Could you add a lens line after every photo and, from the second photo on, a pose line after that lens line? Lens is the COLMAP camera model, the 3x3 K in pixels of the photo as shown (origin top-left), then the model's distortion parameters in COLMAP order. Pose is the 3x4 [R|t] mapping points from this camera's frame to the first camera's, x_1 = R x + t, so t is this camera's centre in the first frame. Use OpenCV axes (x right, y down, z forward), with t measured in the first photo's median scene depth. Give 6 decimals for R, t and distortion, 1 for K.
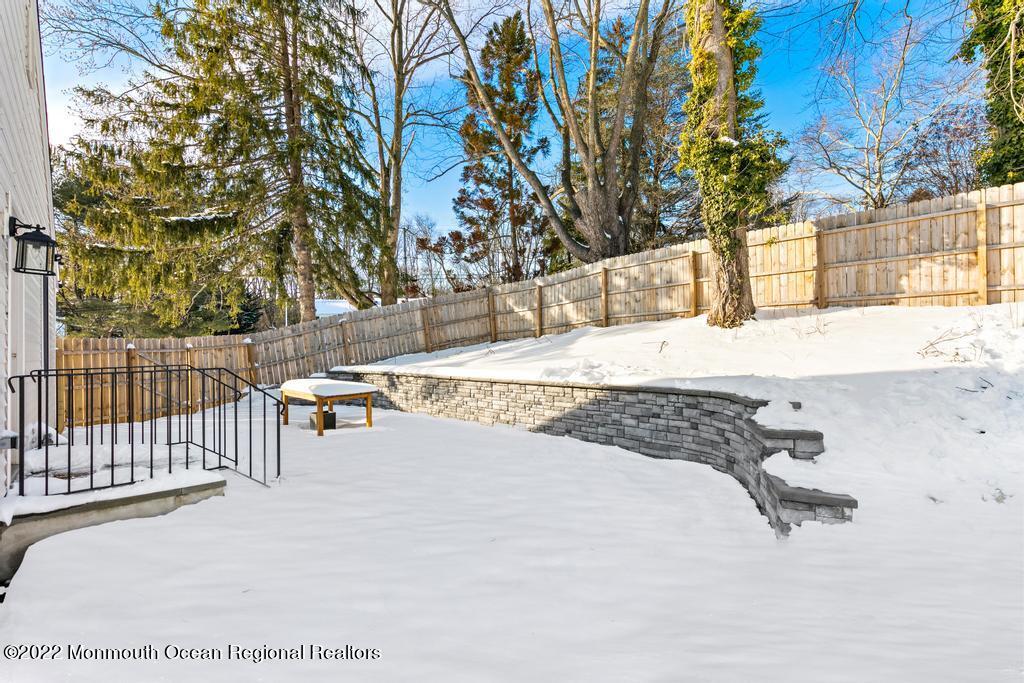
lens RADIAL K [[467.5, 0, 512.0], [0, 467.5, 341.5], [0, 0, 1]] dist [0.000940, 0.000814]
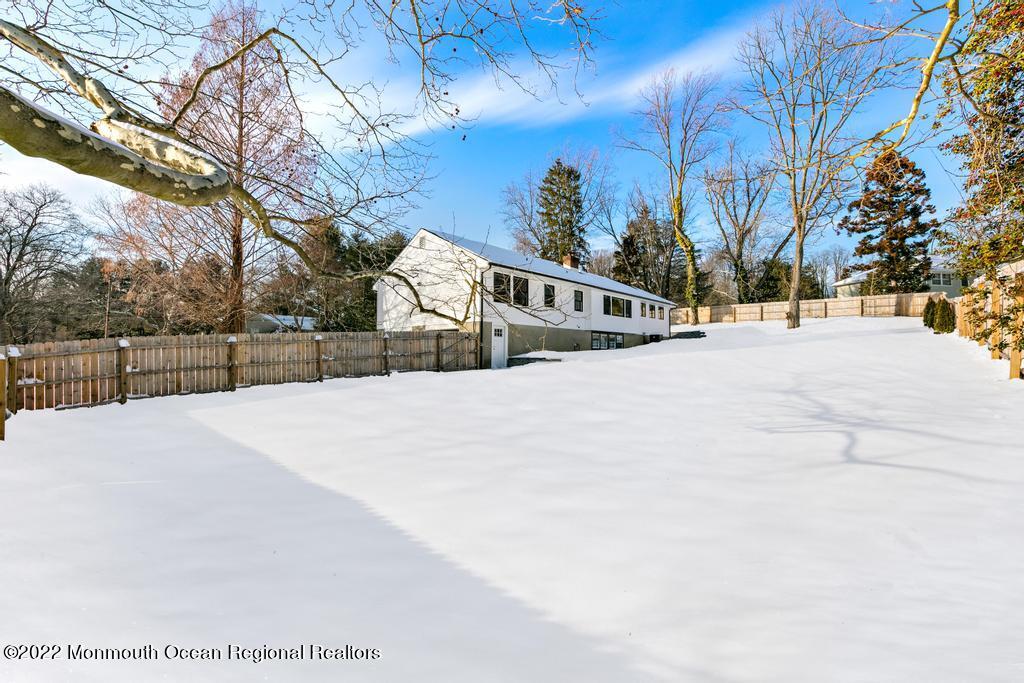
lens RADIAL K [[438.8, 0, 512.0], [0, 438.8, 341.5], [0, 0, 1]] dist [0.003231, 0.000120]
pose [[0.993699, 0.031095, 0.107678, -1.845850], [-0.027054, 0.998881, -0.038787, 0.344221], [-0.108763, 0.035630, 0.993429, -3.231762]]
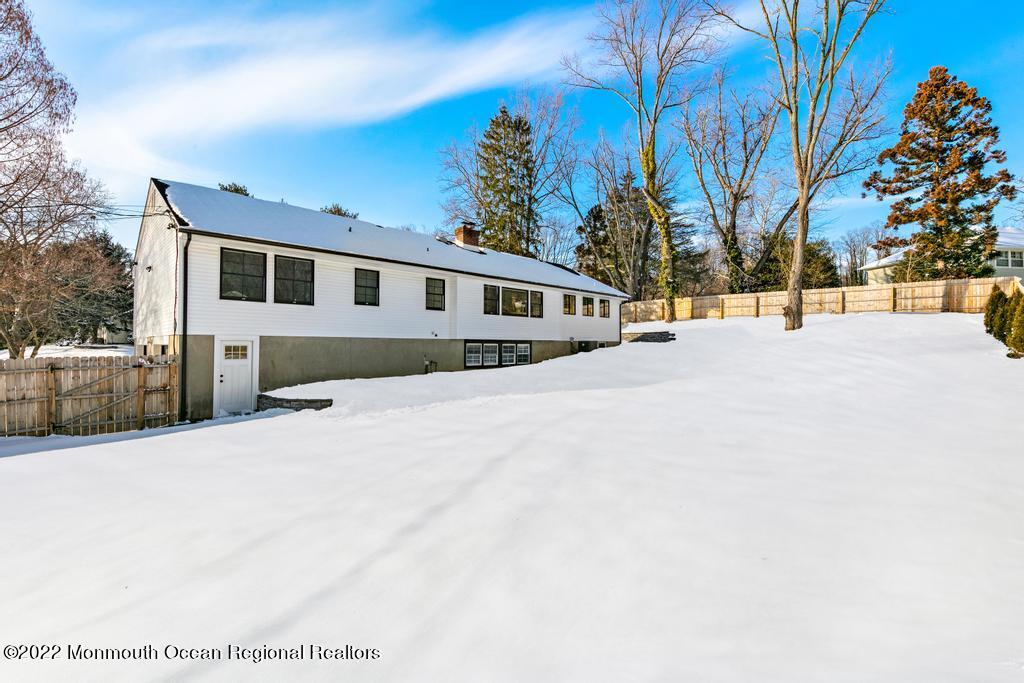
lens RADIAL K [[467.5, 0, 512.0], [0, 467.5, 341.5], [0, 0, 1]] dist [0.000940, 0.000814]
pose [[0.996694, 0.028228, 0.076190, -1.031739], [-0.027230, 0.999530, -0.014108, 0.192173], [-0.076552, 0.011987, 0.996994, -2.511286]]
